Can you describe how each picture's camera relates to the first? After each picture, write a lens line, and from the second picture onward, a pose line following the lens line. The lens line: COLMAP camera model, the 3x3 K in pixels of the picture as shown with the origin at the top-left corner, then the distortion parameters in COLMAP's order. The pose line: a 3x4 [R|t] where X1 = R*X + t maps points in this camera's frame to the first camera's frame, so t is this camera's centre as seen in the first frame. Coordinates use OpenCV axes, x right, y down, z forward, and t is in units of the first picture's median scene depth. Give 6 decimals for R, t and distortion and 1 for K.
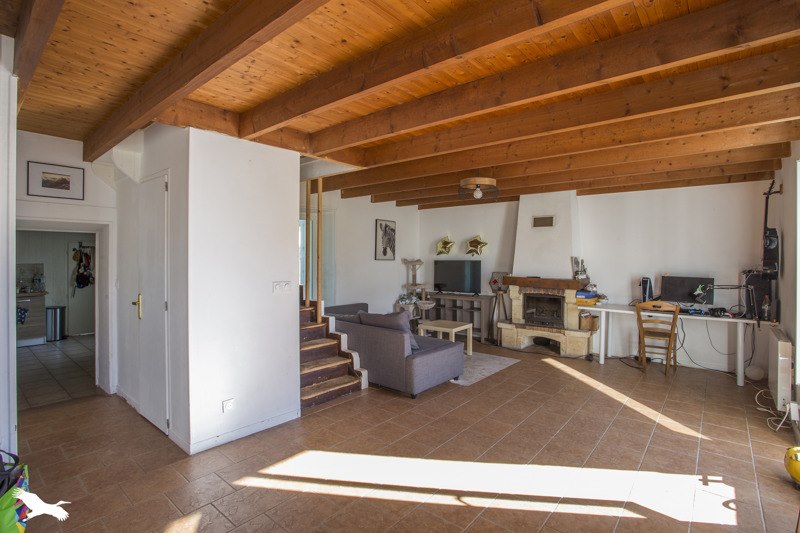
lens RADIAL K [[389.6, 0, 396.1], [0, 389.6, 263.1], [0, 0, 1]] dist [-0.001520, -0.000204]
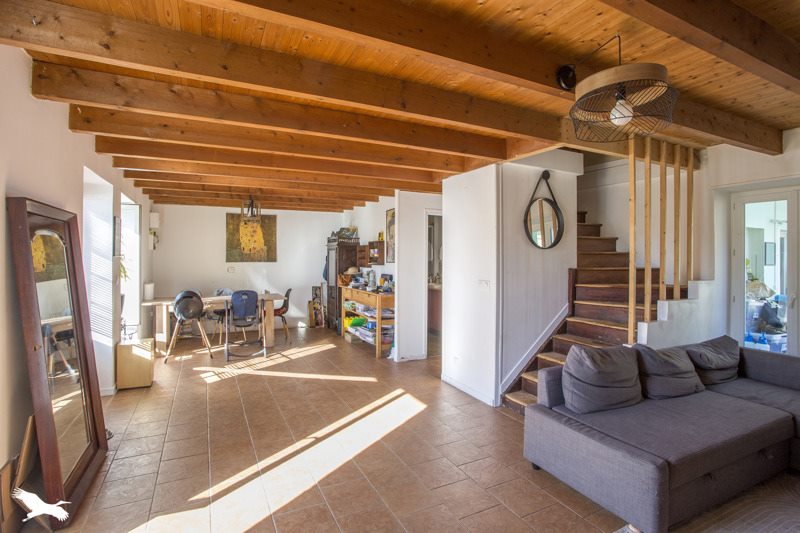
lens RADIAL K [[389.6, 0, 398.5], [0, 389.6, 265.0], [0, 0, 1]] dist [-0.001520, -0.000204]
pose [[-0.402102, -0.002308, -0.915592, 1.301204], [-0.014257, 0.999891, 0.003740, 0.000249], [0.915484, 0.014557, -0.402091, 1.822446]]
